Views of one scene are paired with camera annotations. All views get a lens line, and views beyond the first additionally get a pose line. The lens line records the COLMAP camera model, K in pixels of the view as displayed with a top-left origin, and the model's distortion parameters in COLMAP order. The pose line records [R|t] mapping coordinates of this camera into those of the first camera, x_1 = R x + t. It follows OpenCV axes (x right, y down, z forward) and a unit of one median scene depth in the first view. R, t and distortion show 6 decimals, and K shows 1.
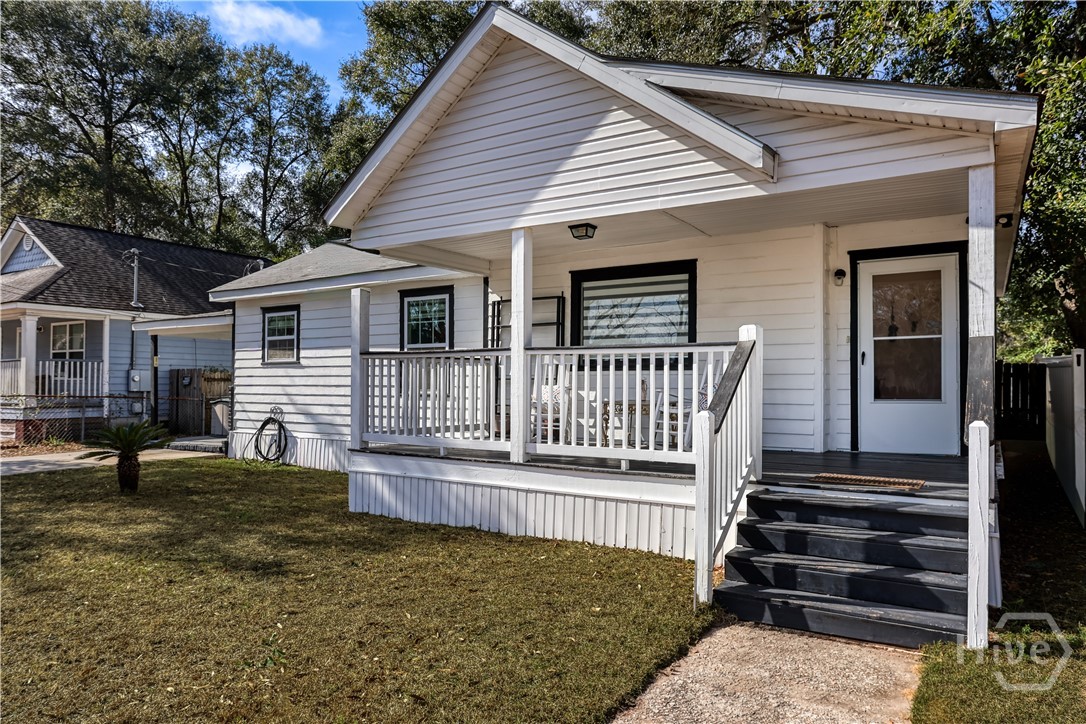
lens RADIAL K [[734.2, 0, 527.4], [0, 734.2, 382.3], [0, 0, 1]] dist [0.001582, 0.001056]
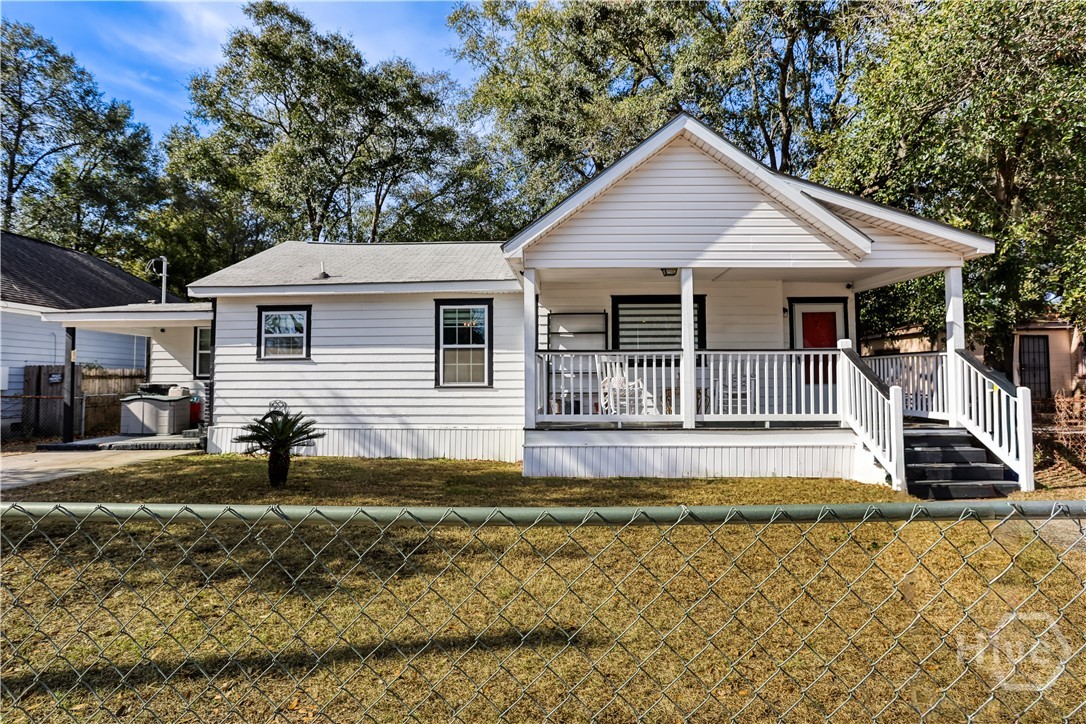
lens RADIAL K [[585.1, 0, 541.3], [0, 585.1, 365.1], [0, 0, 1]] dist [-0.032833, 0.010362]
pose [[0.847035, 0.008173, 0.531475, -0.649629], [0.006980, 0.999625, -0.026497, 0.009751], [-0.531492, 0.026154, 0.846660, 0.132973]]
